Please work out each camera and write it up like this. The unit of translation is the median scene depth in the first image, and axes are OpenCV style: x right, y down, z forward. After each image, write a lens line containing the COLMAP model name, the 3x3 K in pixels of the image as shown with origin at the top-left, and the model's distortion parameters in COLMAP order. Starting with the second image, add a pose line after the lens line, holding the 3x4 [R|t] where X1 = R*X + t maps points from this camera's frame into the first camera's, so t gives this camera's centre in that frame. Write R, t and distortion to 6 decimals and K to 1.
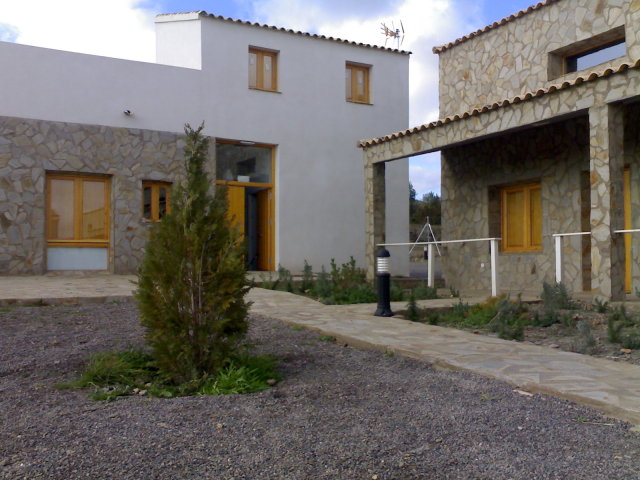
lens RADIAL K [[685.4, 0, 322.8], [0, 685.4, 237.0], [0, 0, 1]] dist [0.028556, 0.000000]
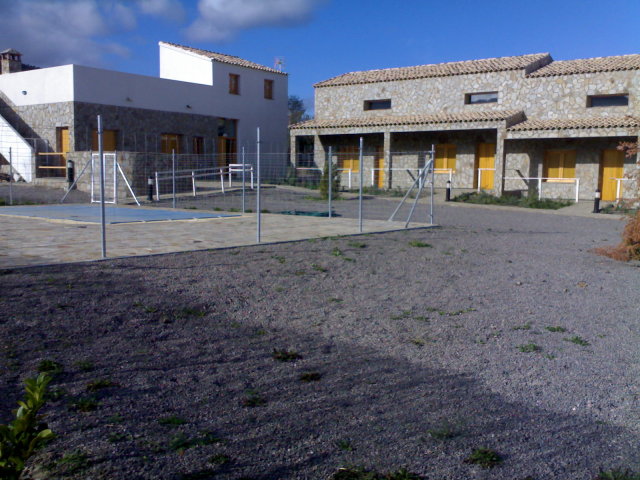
lens RADIAL K [[685.4, 0, 318.9], [0, 685.4, 241.4], [0, 0, 1]] dist [0.028556, 0.000000]
pose [[0.917170, -0.023712, 0.397791, -0.958552], [-0.034781, 0.989655, 0.139186, -0.085819], [-0.396976, -0.141493, 0.906857, -1.524943]]
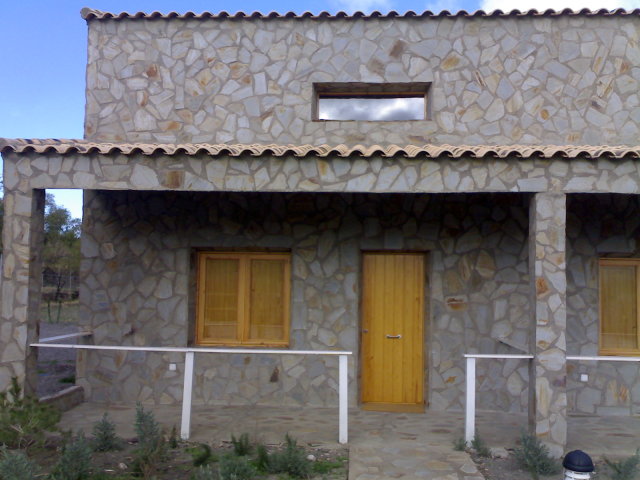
lens RADIAL K [[685.4, 0, 322.1], [0, 685.4, 240.8], [0, 0, 1]] dist [0.028556, 0.000000]
pose [[0.534873, 0.072863, 0.841785, -0.282878], [-0.060137, 0.997031, -0.048090, -0.062615], [-0.842790, -0.024900, 0.537667, 0.594992]]
